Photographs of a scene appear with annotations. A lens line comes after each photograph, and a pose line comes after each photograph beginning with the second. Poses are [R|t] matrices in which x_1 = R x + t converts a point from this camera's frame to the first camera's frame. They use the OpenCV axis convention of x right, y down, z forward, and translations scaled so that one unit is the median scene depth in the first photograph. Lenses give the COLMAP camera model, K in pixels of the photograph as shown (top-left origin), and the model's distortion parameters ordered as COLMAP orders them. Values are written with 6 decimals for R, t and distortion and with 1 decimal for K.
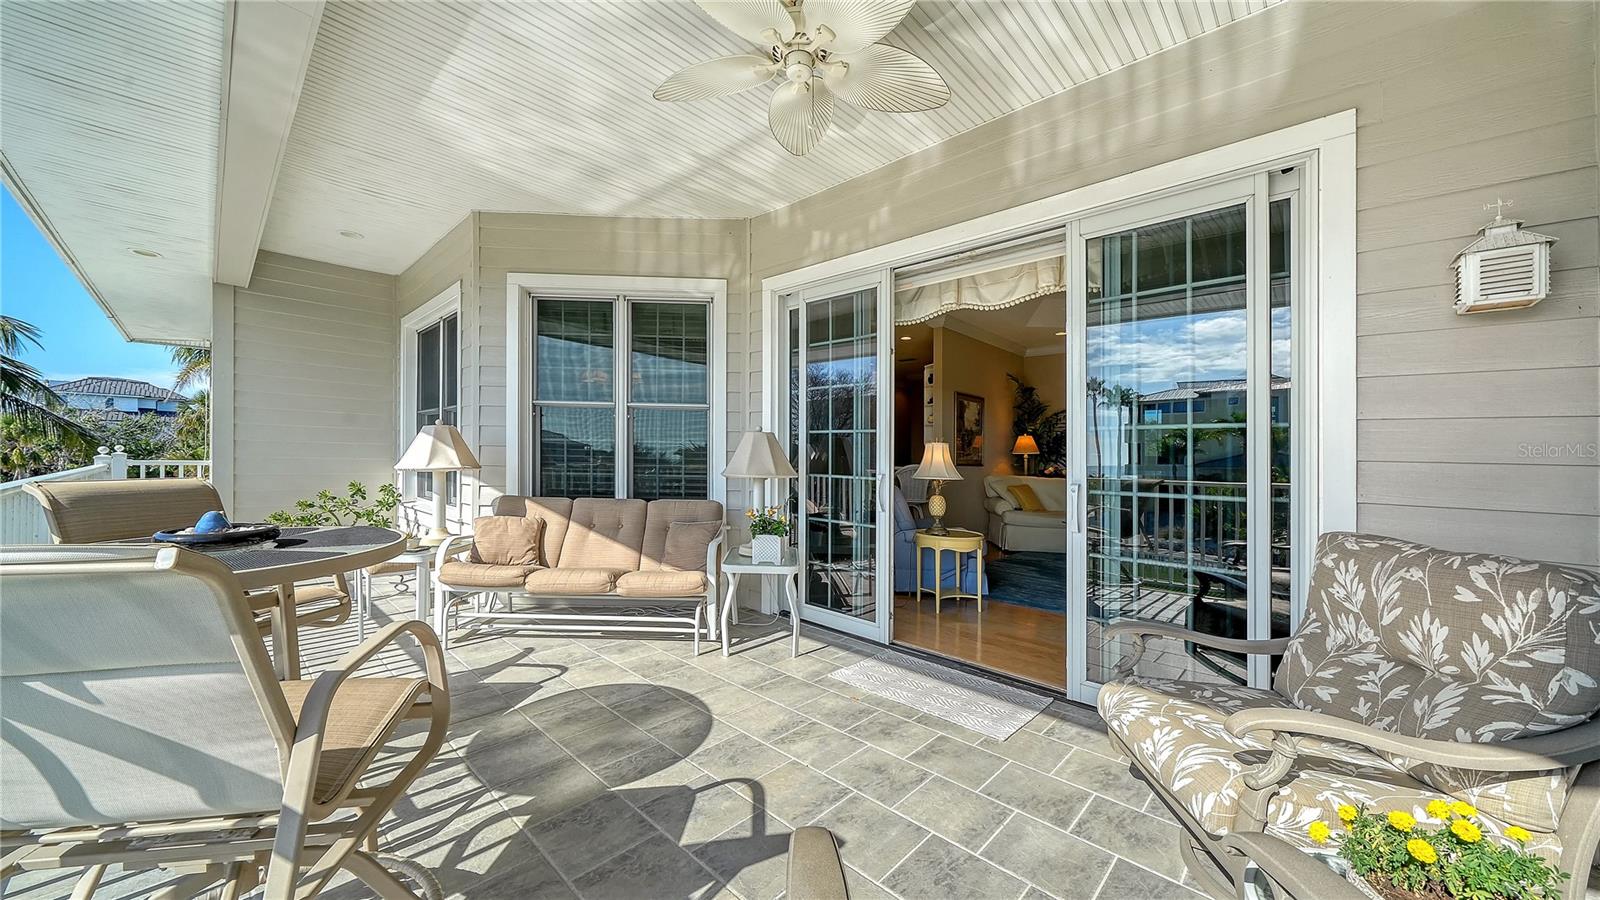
lens RADIAL K [[564.2, 0, 769.6], [0, 564.2, 445.8], [0, 0, 1]] dist [-0.000418, -0.000041]
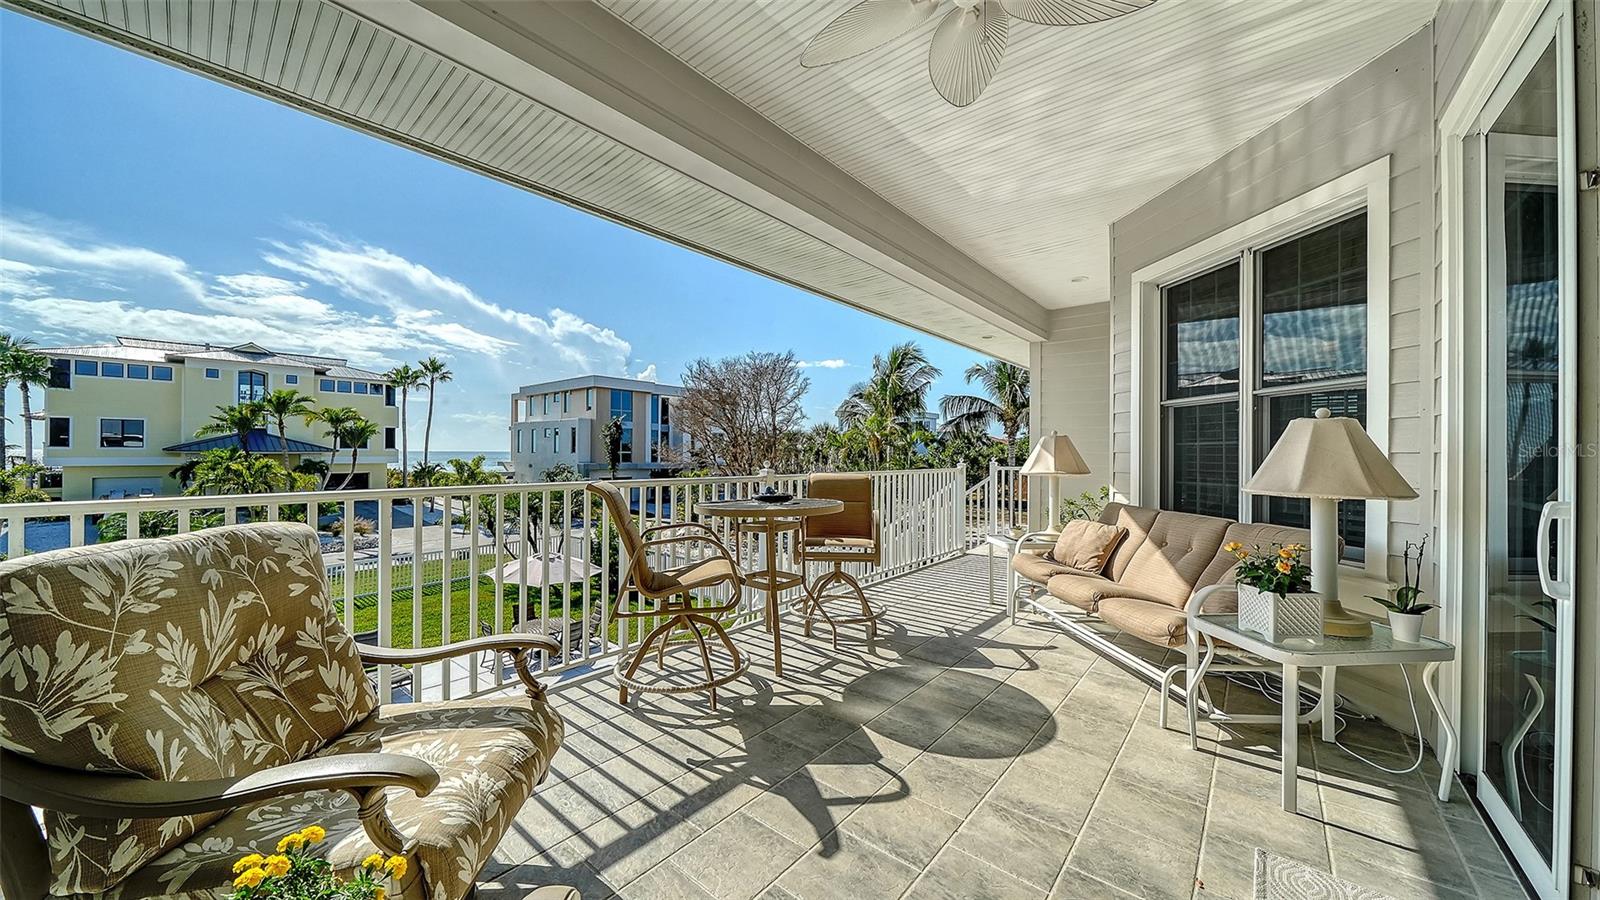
lens RADIAL K [[556.2, 0, 803.2], [0, 556.2, 451.9], [0, 0, 1]] dist [-0.002956, -0.000228]
pose [[0.081055, -0.022770, -0.996449, 0.608589], [0.014726, 0.999657, -0.021645, 0.017260], [0.996601, -0.012919, 0.081363, 0.498805]]
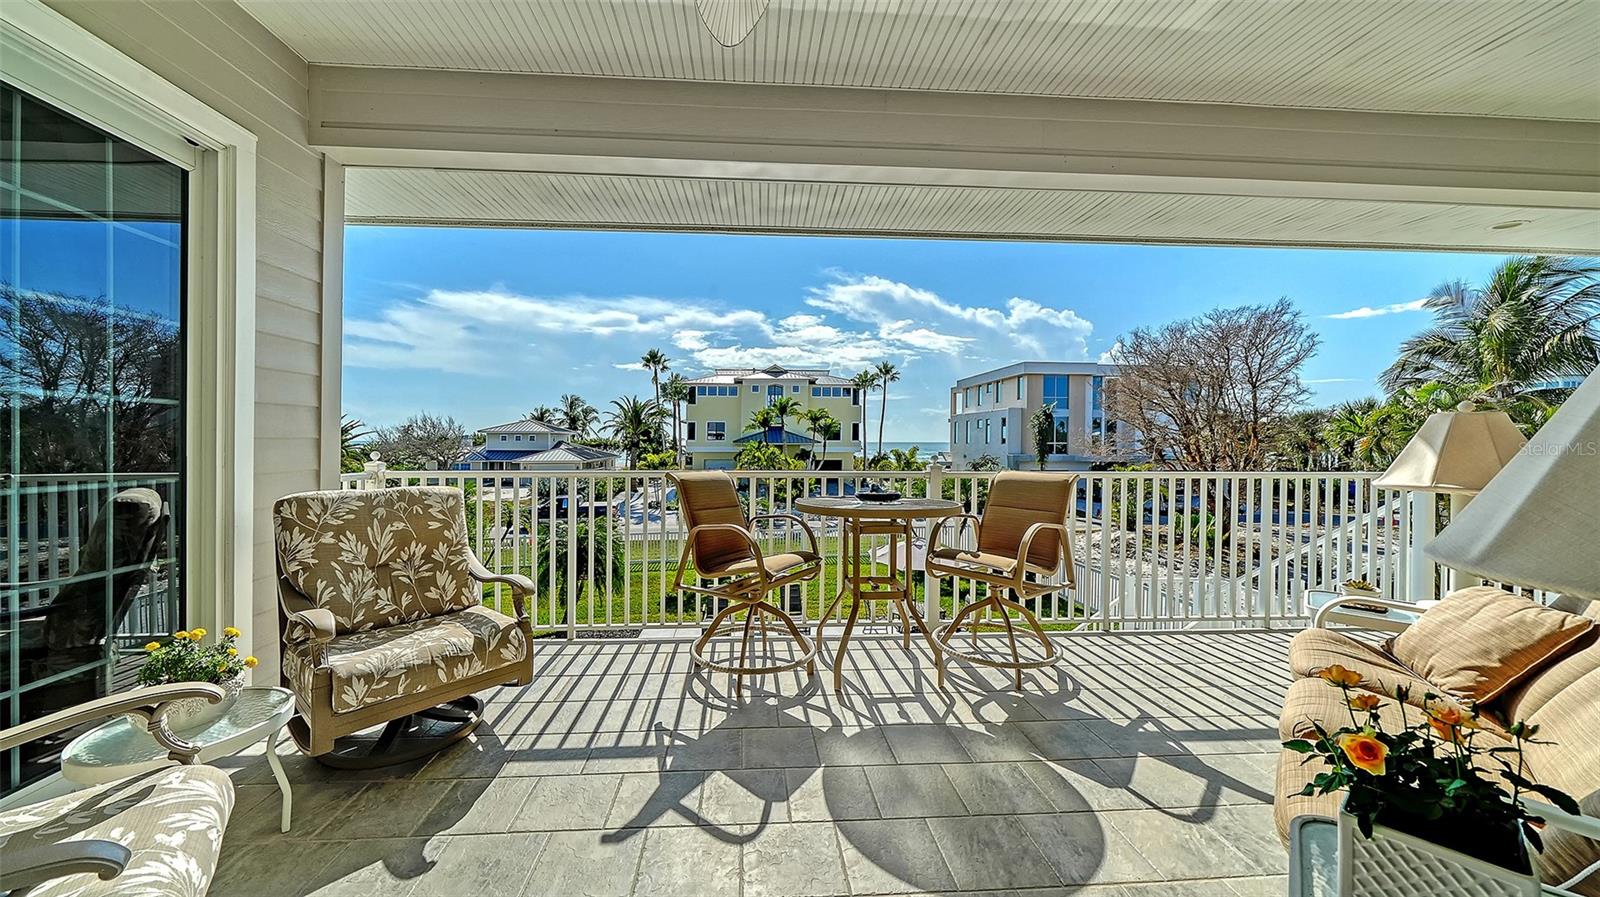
lens RADIAL K [[564.2, 0, 769.6], [0, 564.2, 444.3], [0, 0, 1]] dist [-0.000418, -0.000041]
pose [[-0.675058, -0.019576, -0.737505, 0.375925], [-0.004123, 0.999732, -0.022763, 0.014213], [0.737753, -0.012326, -0.674958, 1.064298]]
